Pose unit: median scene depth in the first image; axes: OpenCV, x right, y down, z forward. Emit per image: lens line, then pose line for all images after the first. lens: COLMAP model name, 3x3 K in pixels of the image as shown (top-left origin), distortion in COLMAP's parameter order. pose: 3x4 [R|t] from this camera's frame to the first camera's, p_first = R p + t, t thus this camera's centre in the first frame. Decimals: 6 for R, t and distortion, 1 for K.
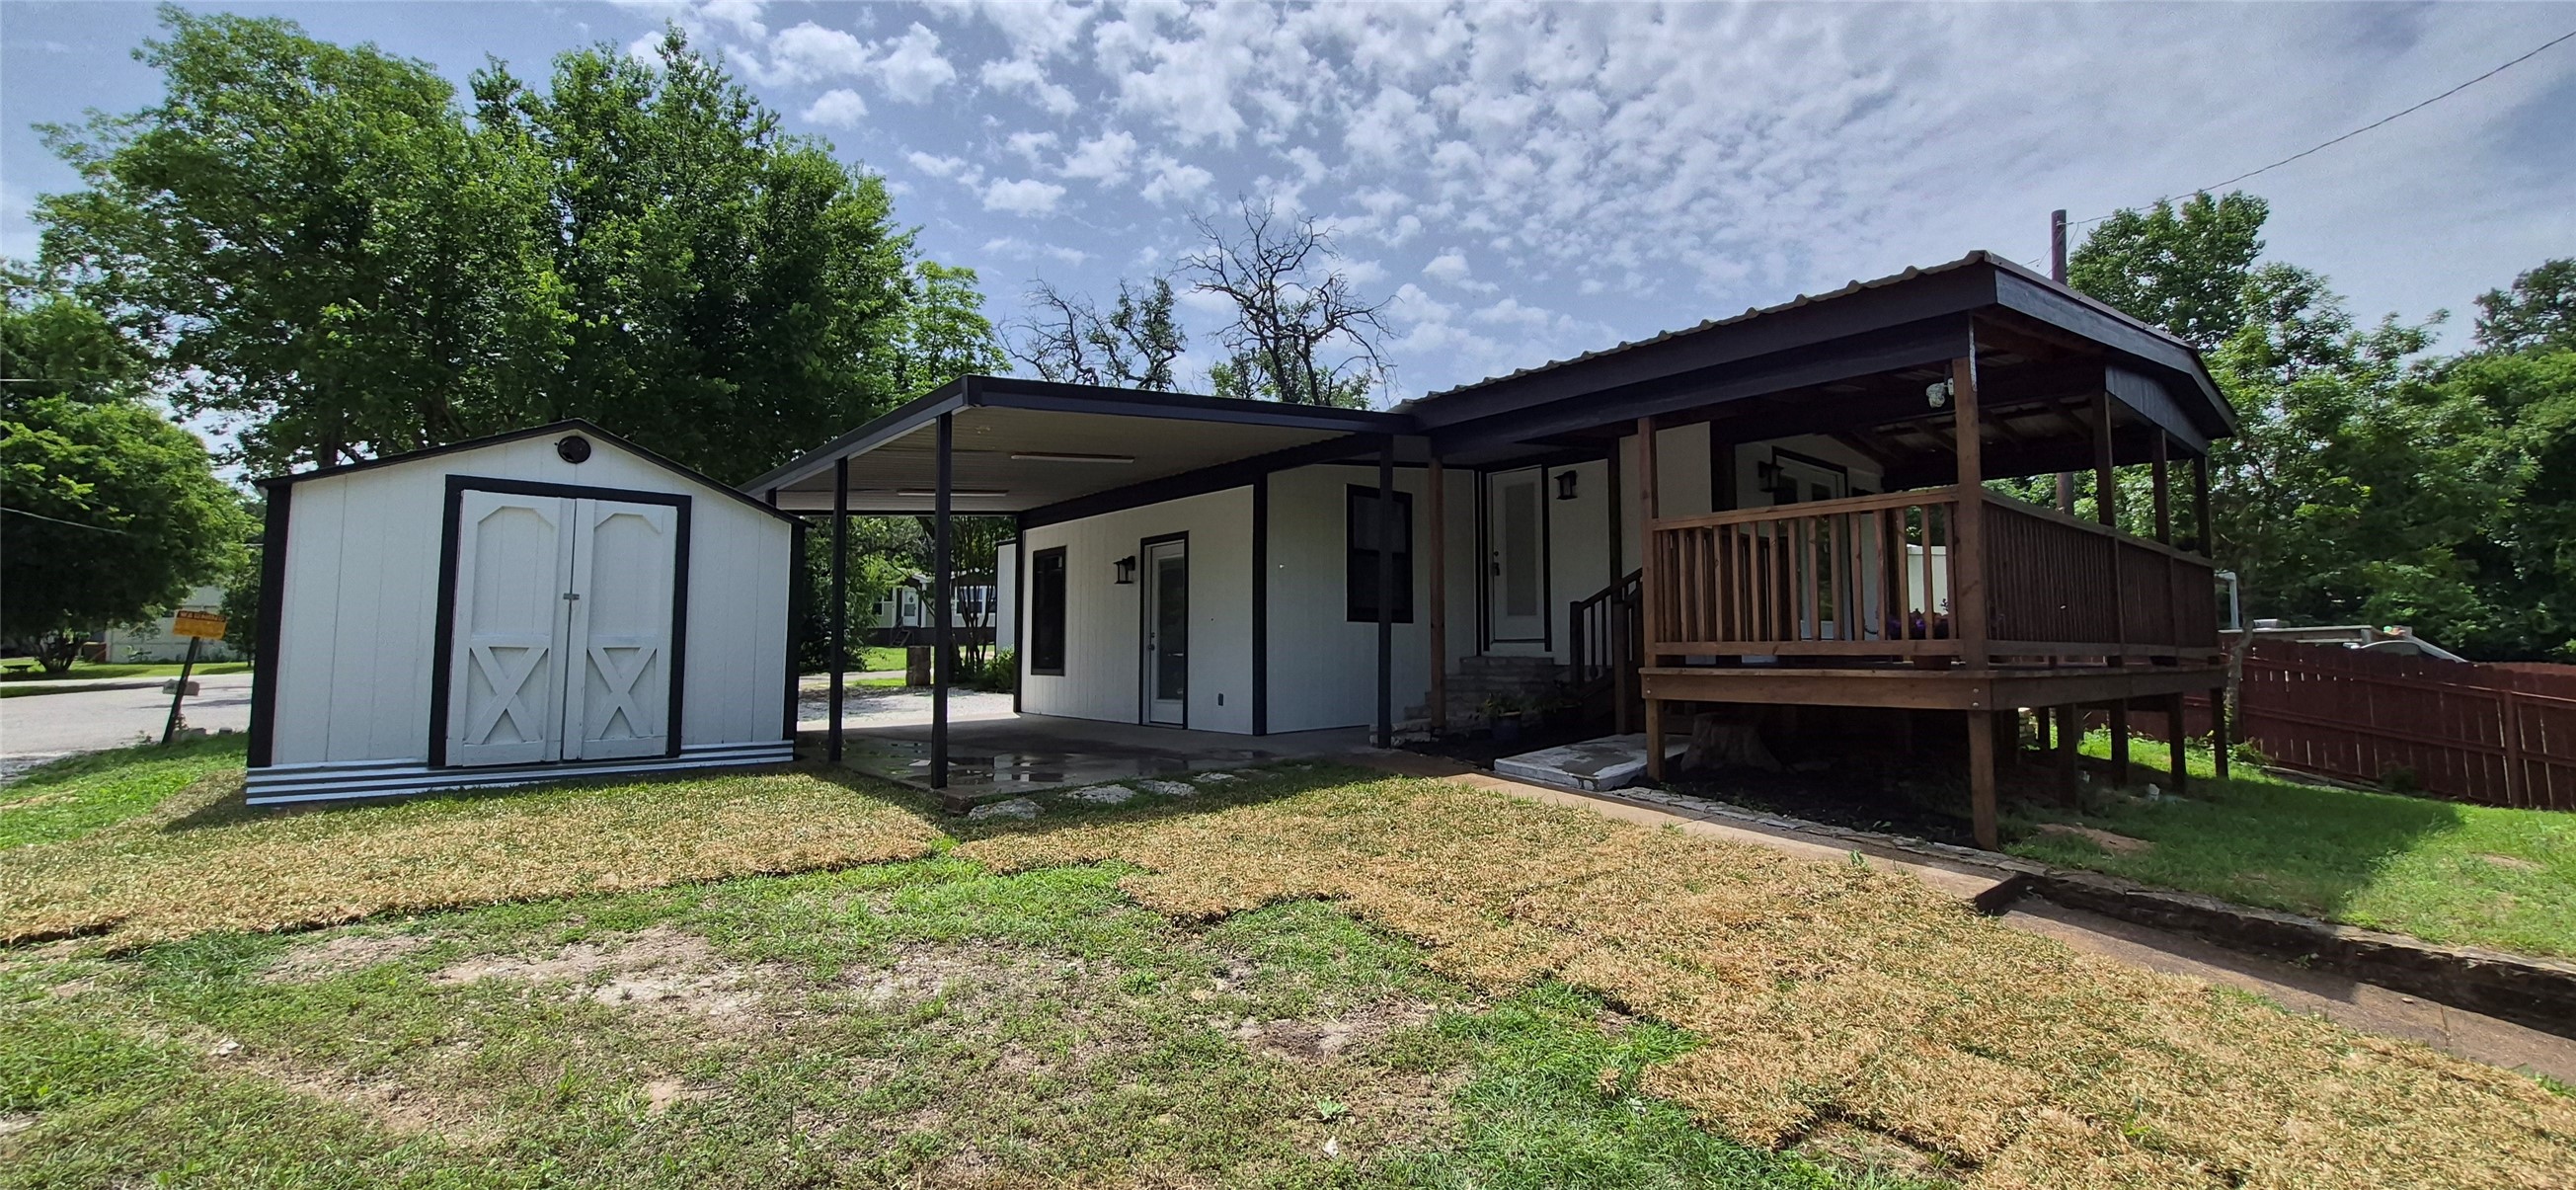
lens RADIAL K [[1026.8, 0, 1288.0], [0, 1026.8, 595.0], [0, 0, 1]] dist [0.000435, 0.000052]
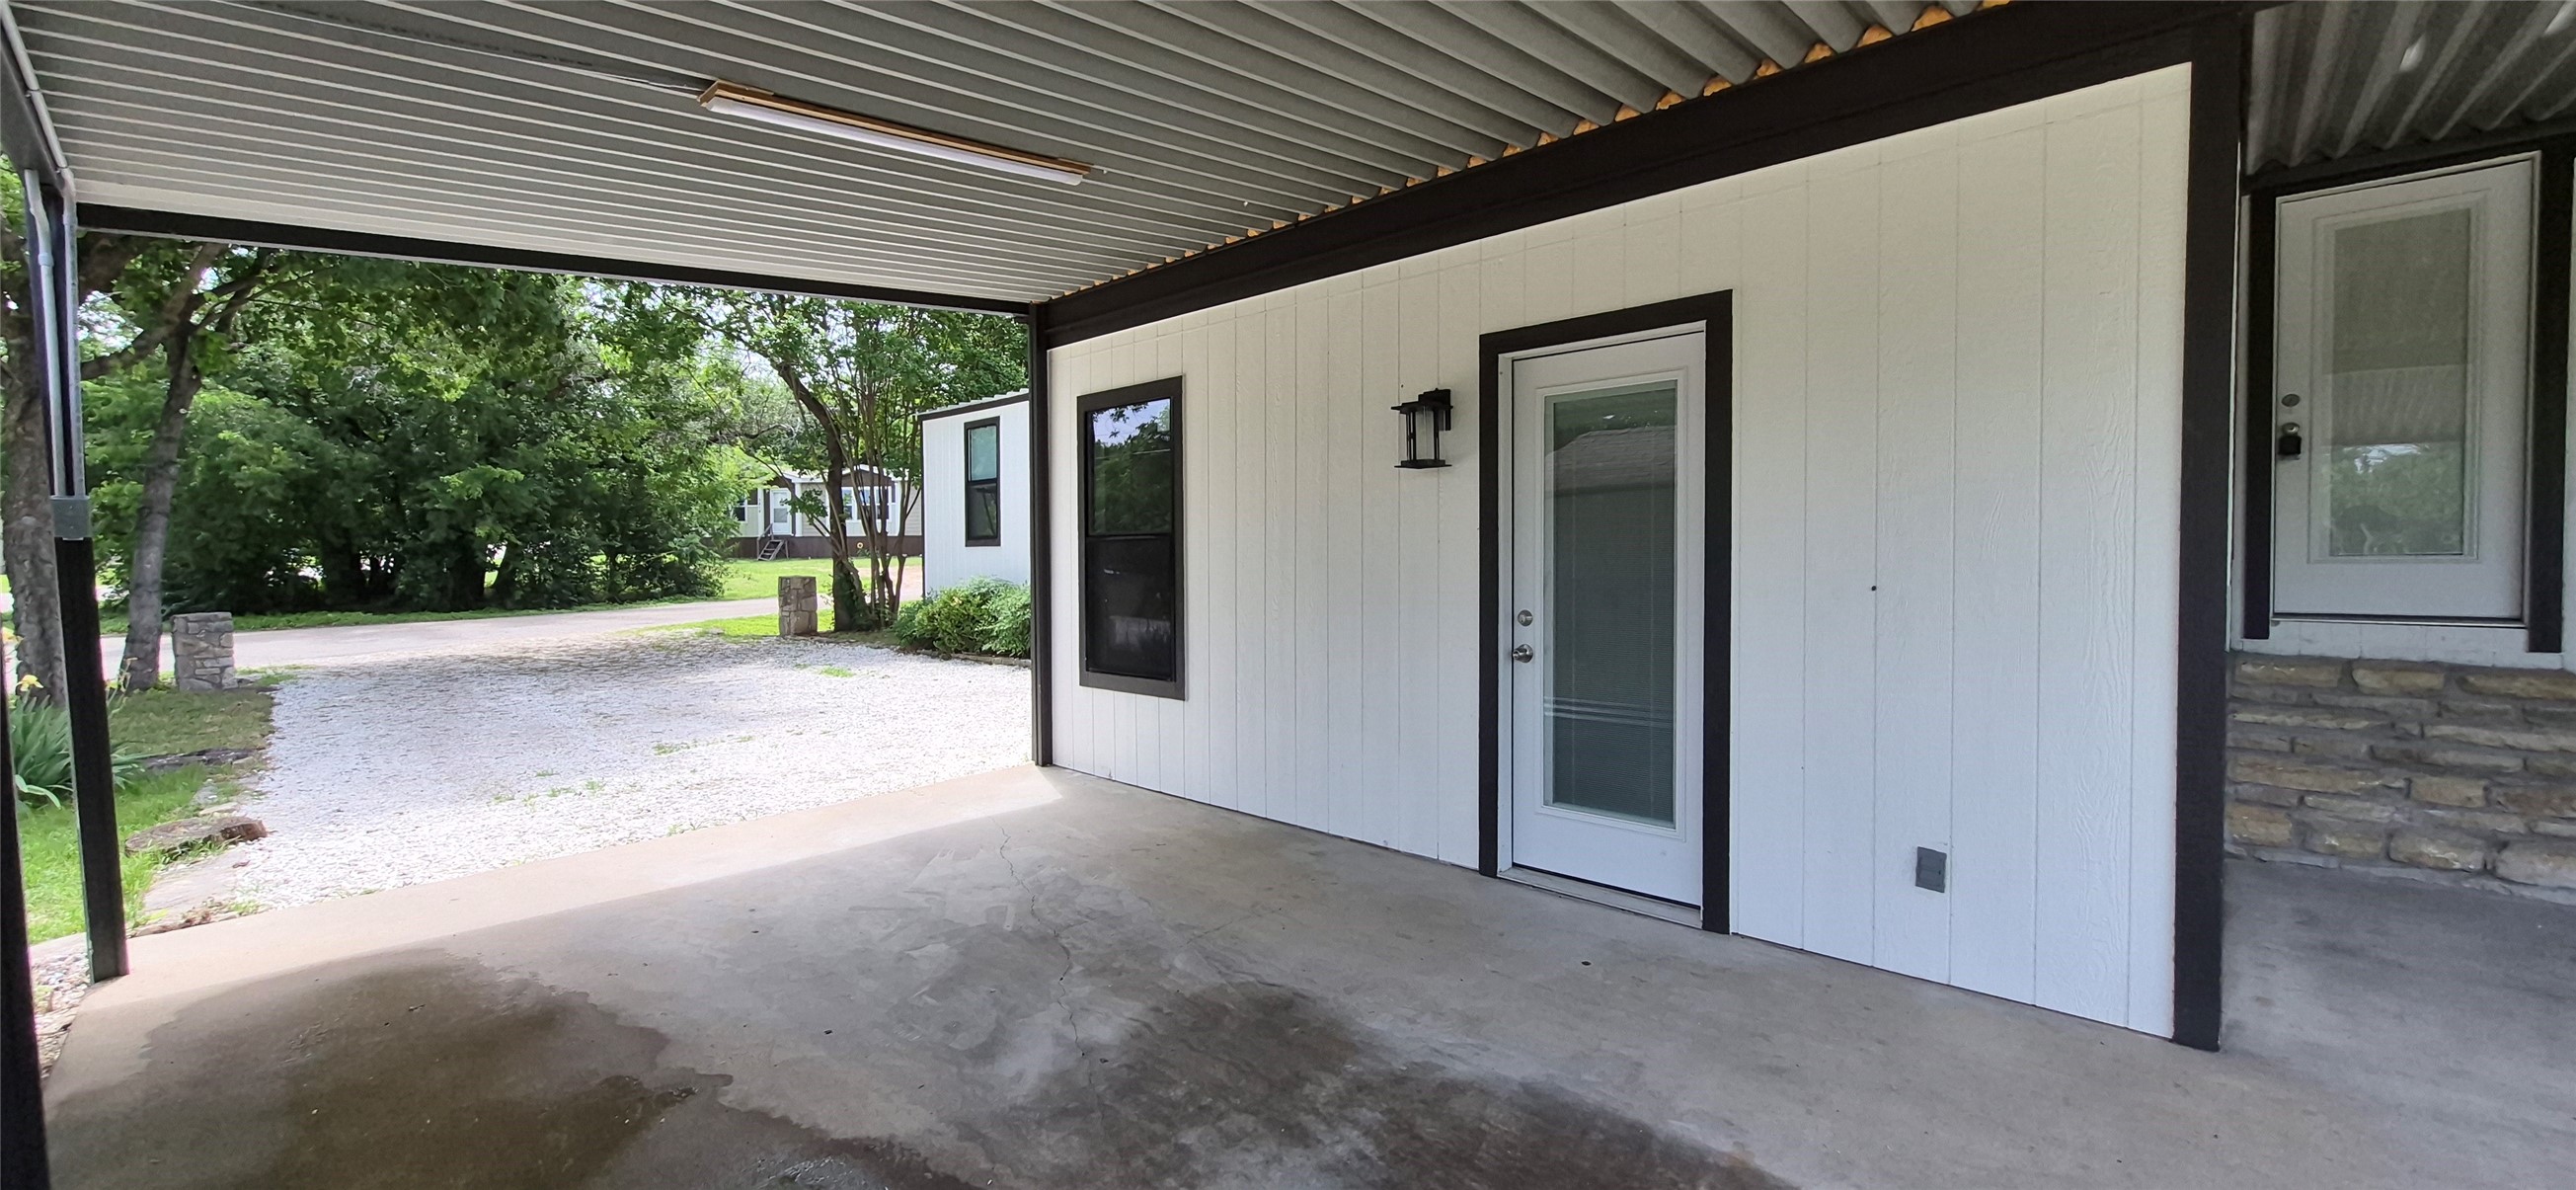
lens RADIAL K [[1026.8, 0, 1288.0], [0, 1026.8, 595.0], [0, 0, 1]] dist [0.000435, 0.000052]
pose [[0.994434, -0.003983, 0.105283, -0.206656], [-0.005758, 0.995737, 0.092059, 0.000651], [-0.105201, -0.092153, 0.990172, 0.553517]]
